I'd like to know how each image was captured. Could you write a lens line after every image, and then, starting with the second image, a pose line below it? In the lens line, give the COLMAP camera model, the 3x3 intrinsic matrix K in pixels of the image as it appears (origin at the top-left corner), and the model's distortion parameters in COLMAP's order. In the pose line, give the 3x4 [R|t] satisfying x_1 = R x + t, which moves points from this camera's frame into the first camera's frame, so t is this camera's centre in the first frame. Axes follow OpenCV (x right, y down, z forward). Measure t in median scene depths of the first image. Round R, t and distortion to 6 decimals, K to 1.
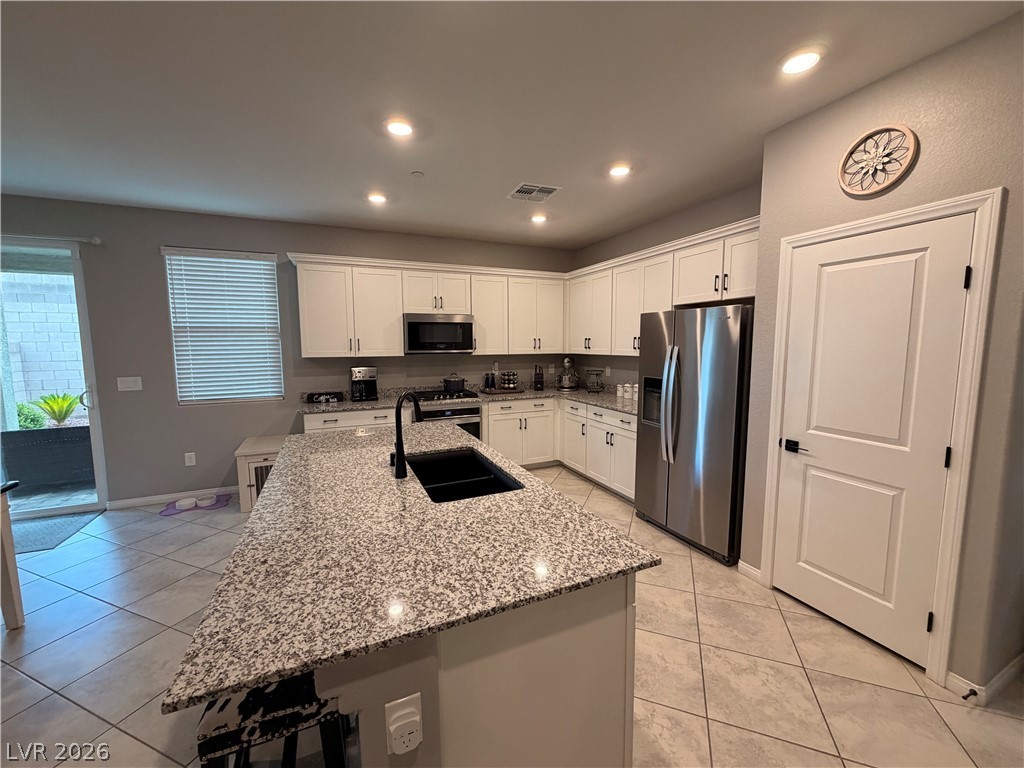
lens RADIAL K [[409.7, 0, 510.5], [0, 409.7, 386.5], [0, 0, 1]] dist [0.004113, -0.000961]
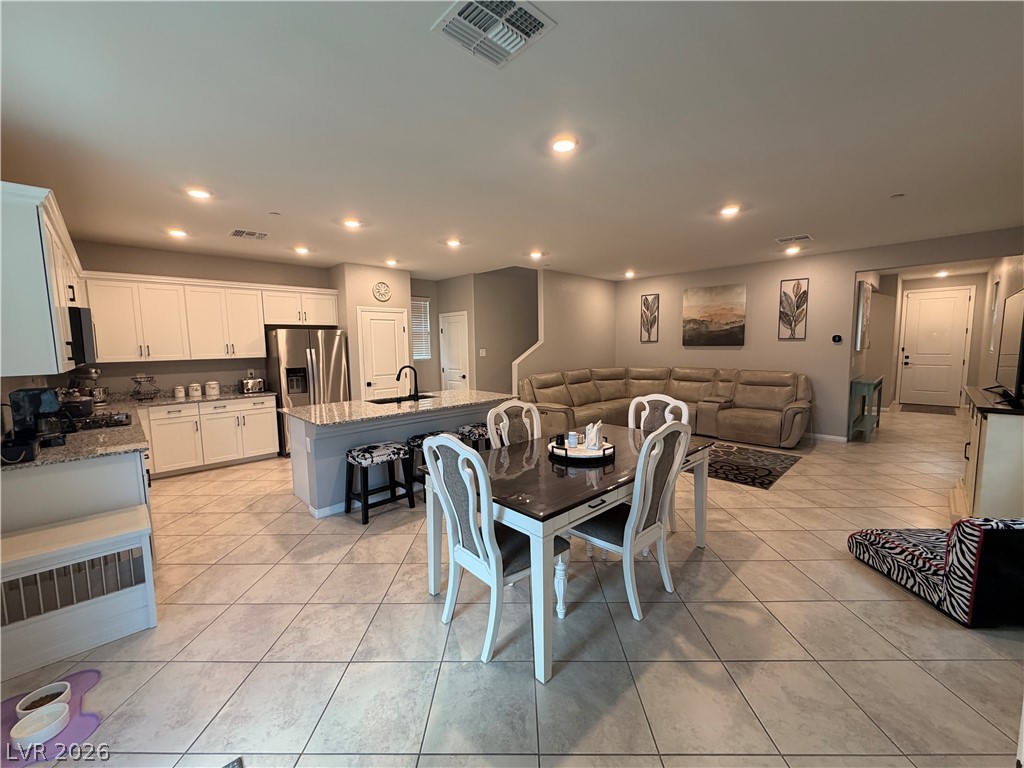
lens RADIAL K [[409.7, 0, 508.1], [0, 409.7, 383.0], [0, 0, 1]] dist [0.004113, -0.000961]
pose [[-0.349624, -0.082587, 0.933243, -1.165769], [0.114021, 0.984952, 0.129879, -0.060982], [-0.929926, 0.151818, -0.334946, 0.572749]]
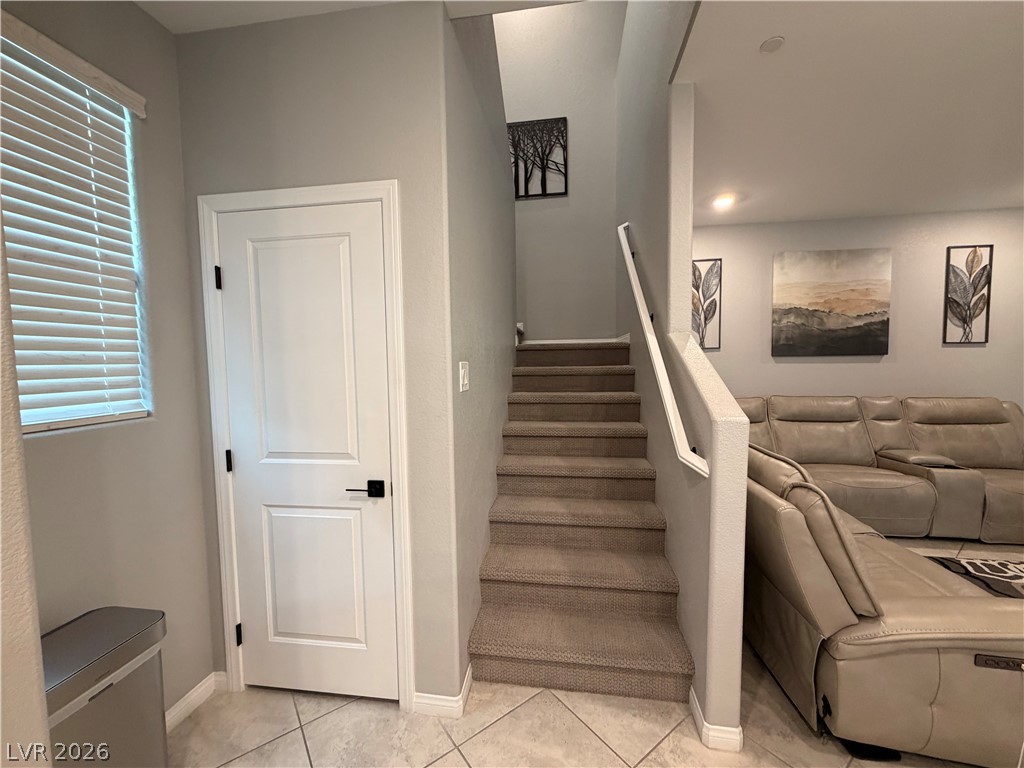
lens RADIAL K [[409.7, 0, 508.5], [0, 409.7, 384.0], [0, 0, 1]] dist [0.004113, -0.000961]
pose [[-0.853399, -0.014536, 0.521056, -0.022172], [0.071201, 0.986991, 0.144149, -0.029986], [-0.516373, 0.160116, -0.841262, 0.431413]]
